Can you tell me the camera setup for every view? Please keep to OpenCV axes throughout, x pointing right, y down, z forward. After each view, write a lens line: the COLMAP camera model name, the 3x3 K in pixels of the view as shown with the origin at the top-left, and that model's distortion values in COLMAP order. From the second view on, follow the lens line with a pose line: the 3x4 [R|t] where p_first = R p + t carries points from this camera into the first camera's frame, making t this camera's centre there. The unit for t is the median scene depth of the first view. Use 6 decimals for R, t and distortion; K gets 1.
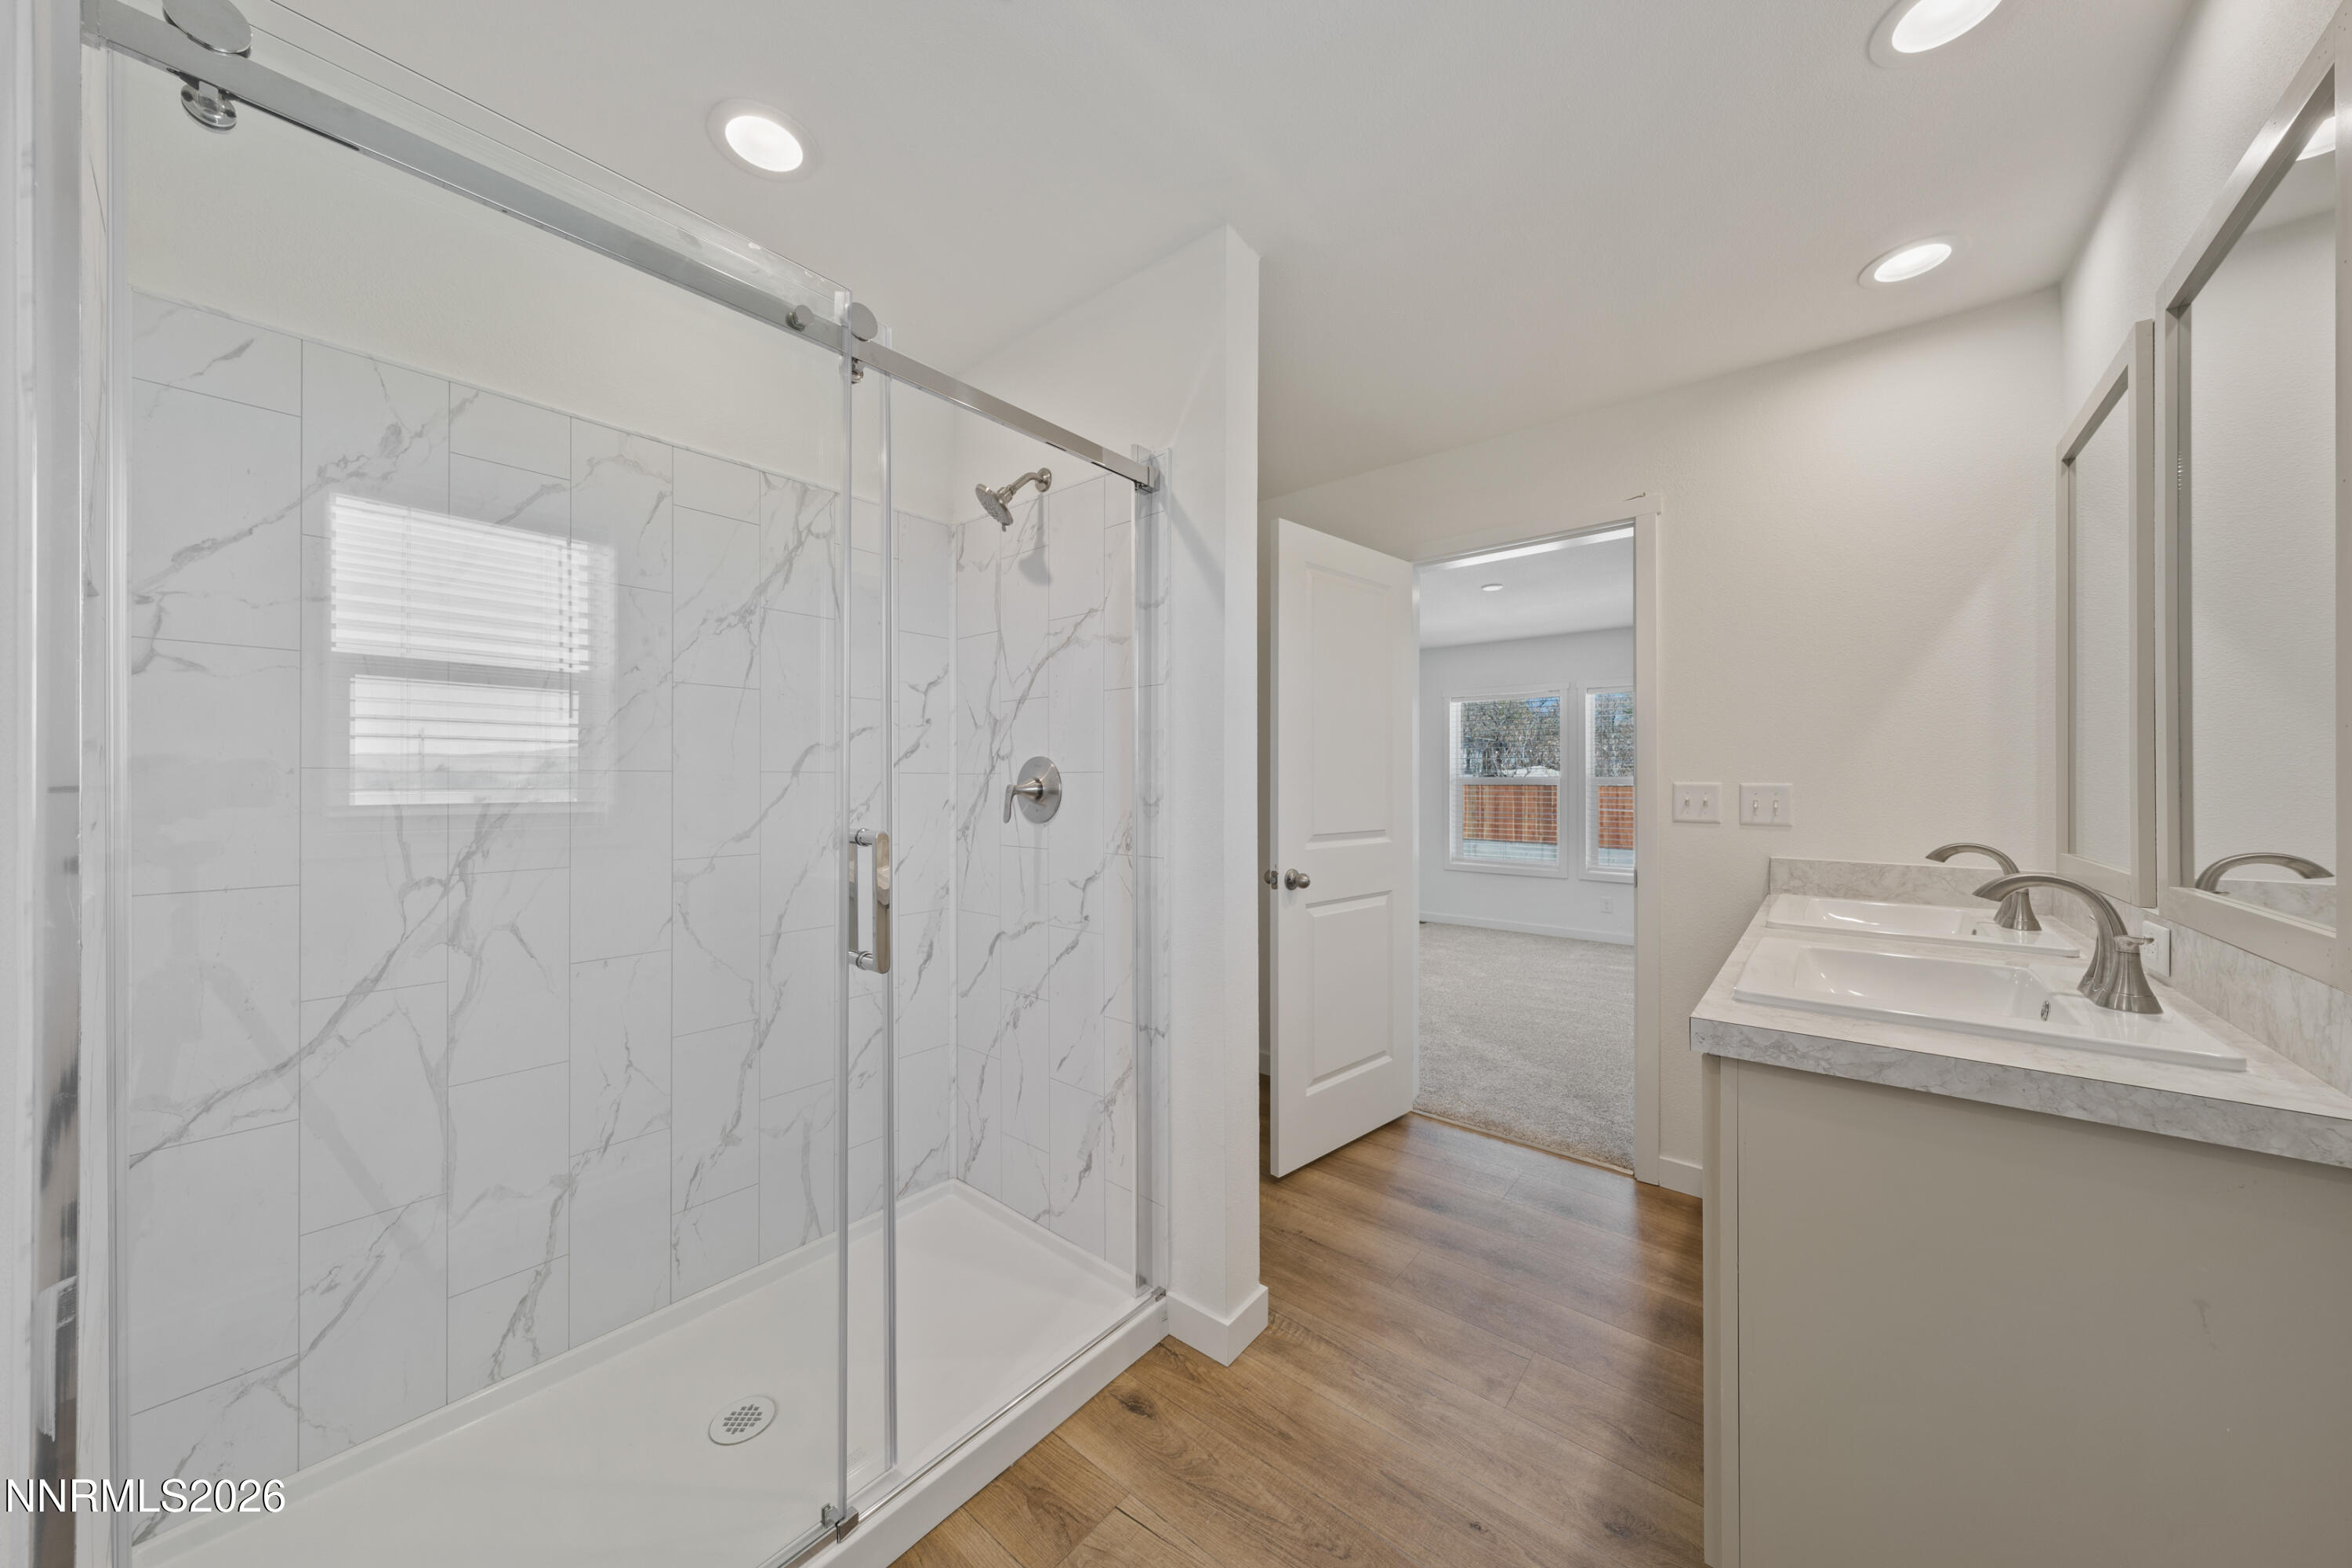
lens RADIAL K [[797.8, 0, 1188.1], [0, 797.8, 782.3], [0, 0, 1]] dist [-0.001483, -0.000031]
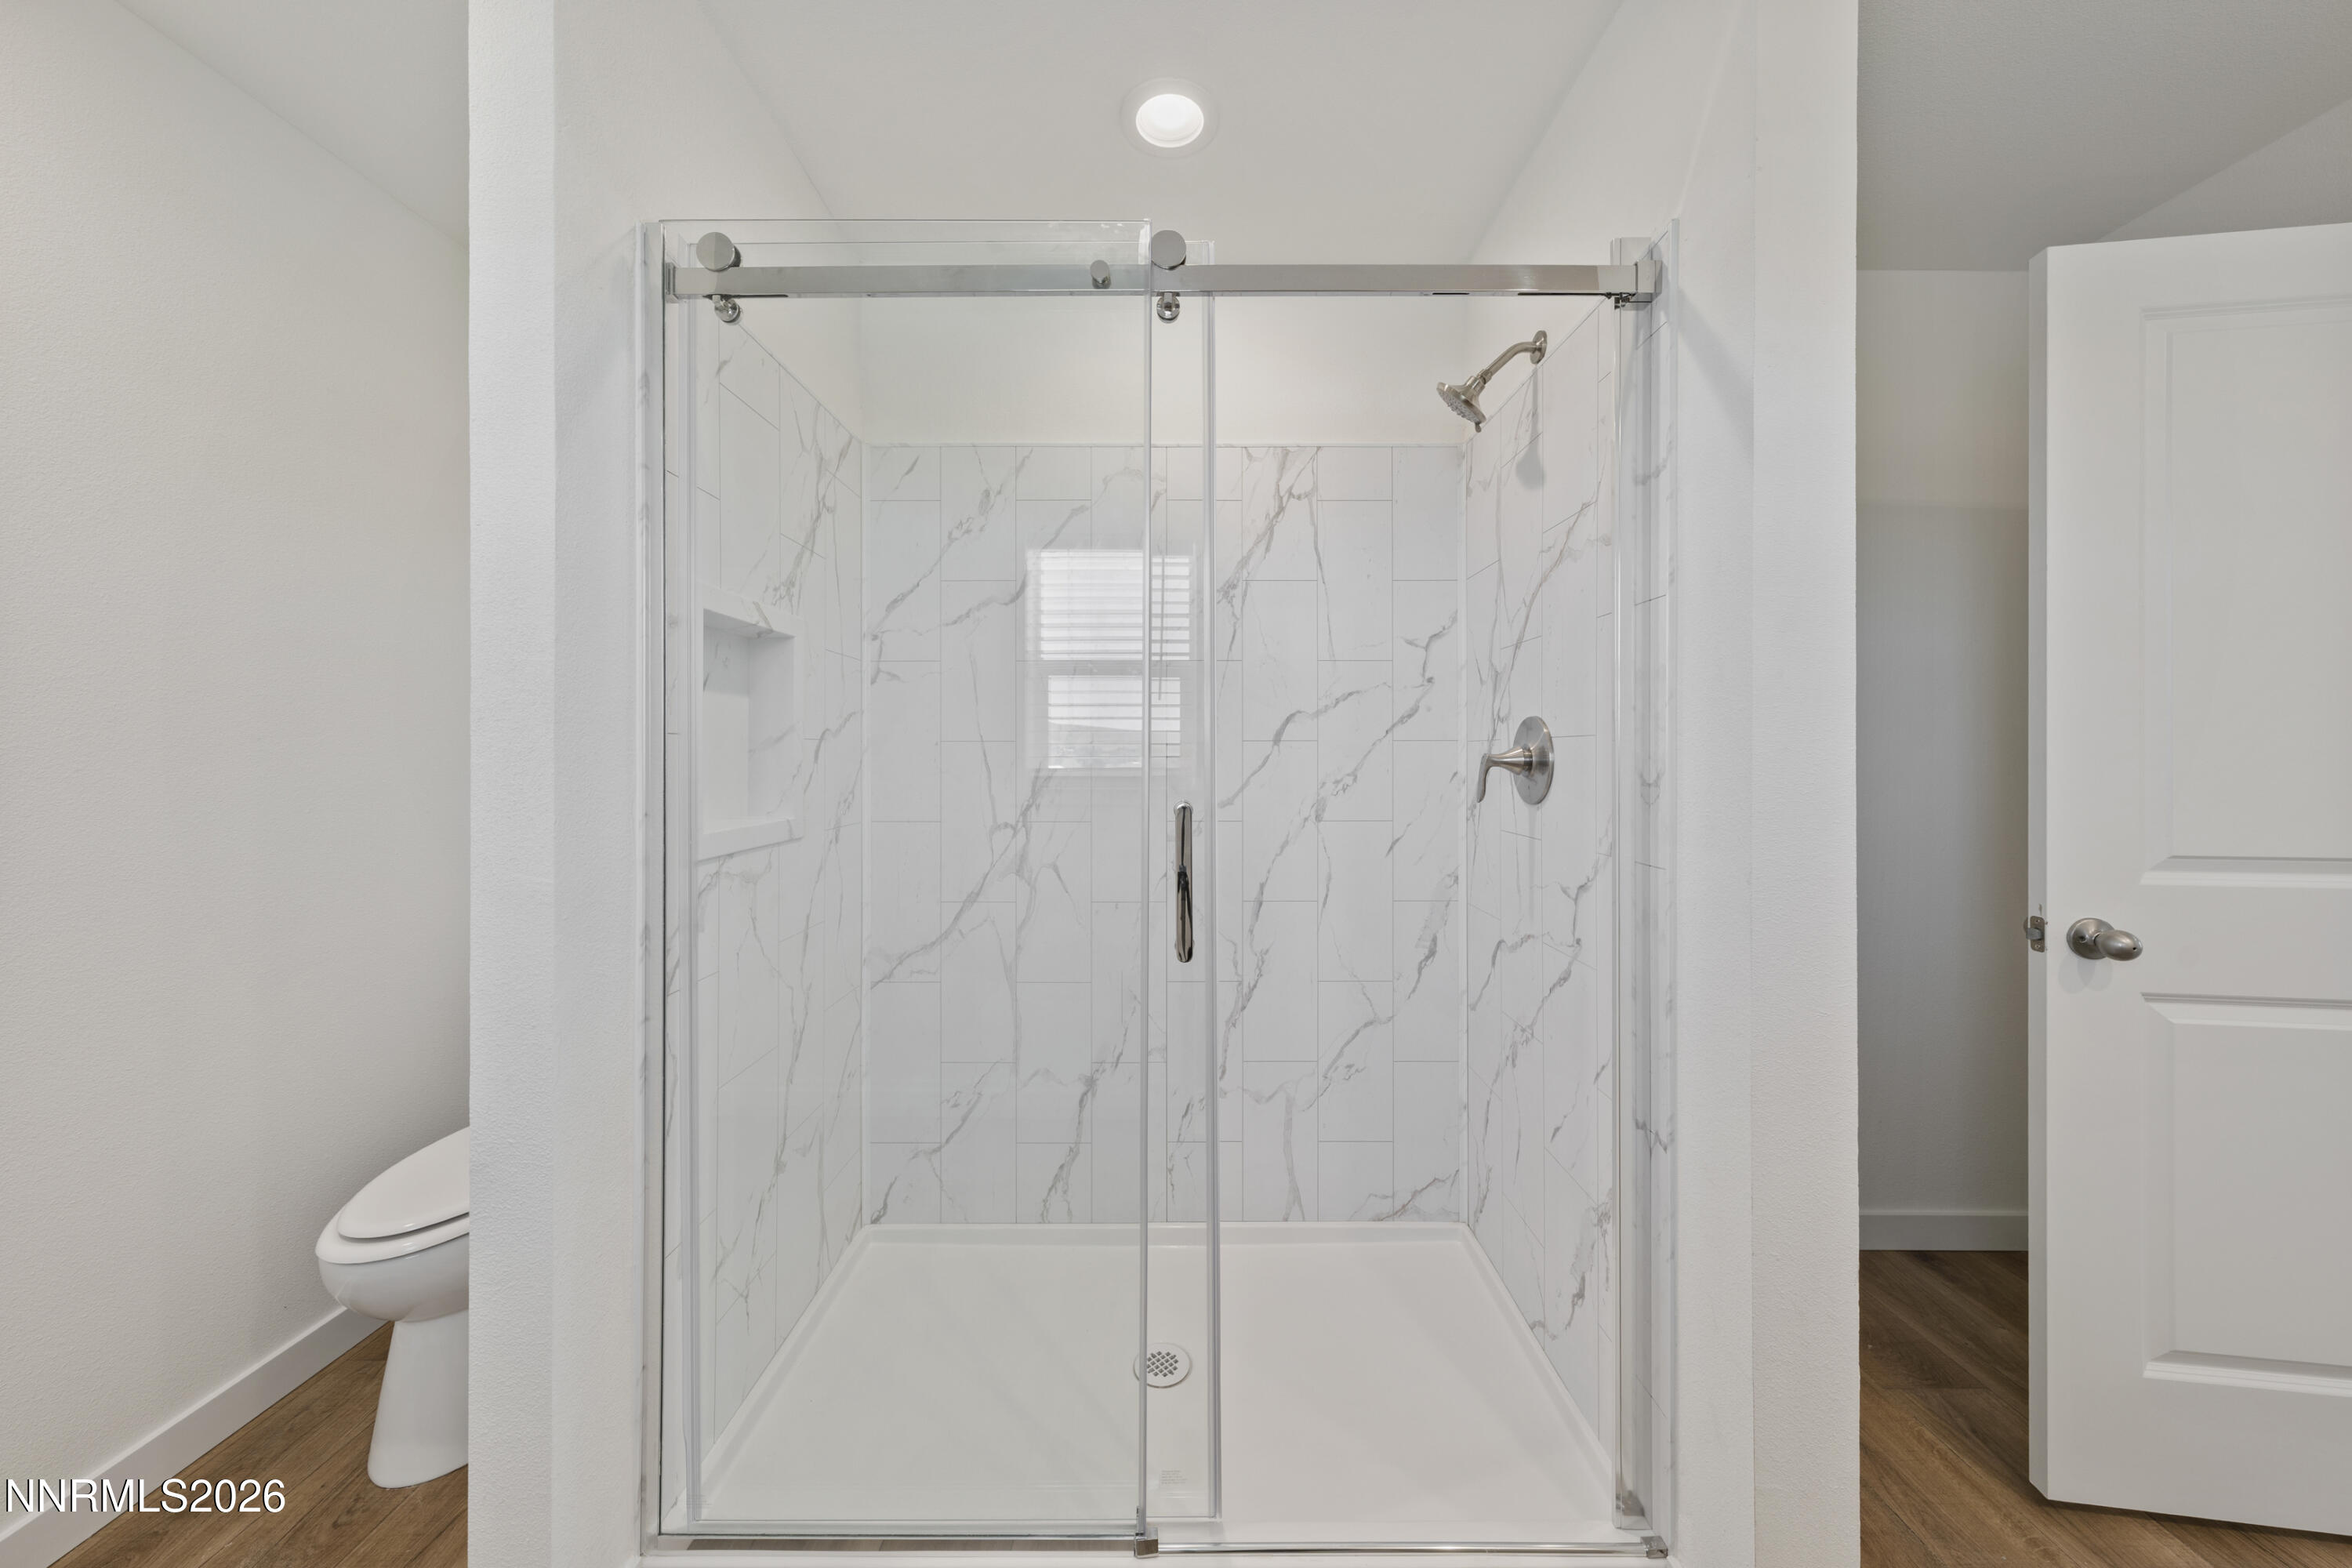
lens RADIAL K [[809.4, 0, 1174.9], [0, 809.4, 753.7], [0, 0, 1]] dist [0.009789, -0.003993]
pose [[0.631610, 0.000886, -0.775286, 0.219335], [0.000546, 0.999999, 0.001587, 0.001644], [0.775286, -0.001425, 0.631609, 0.282299]]
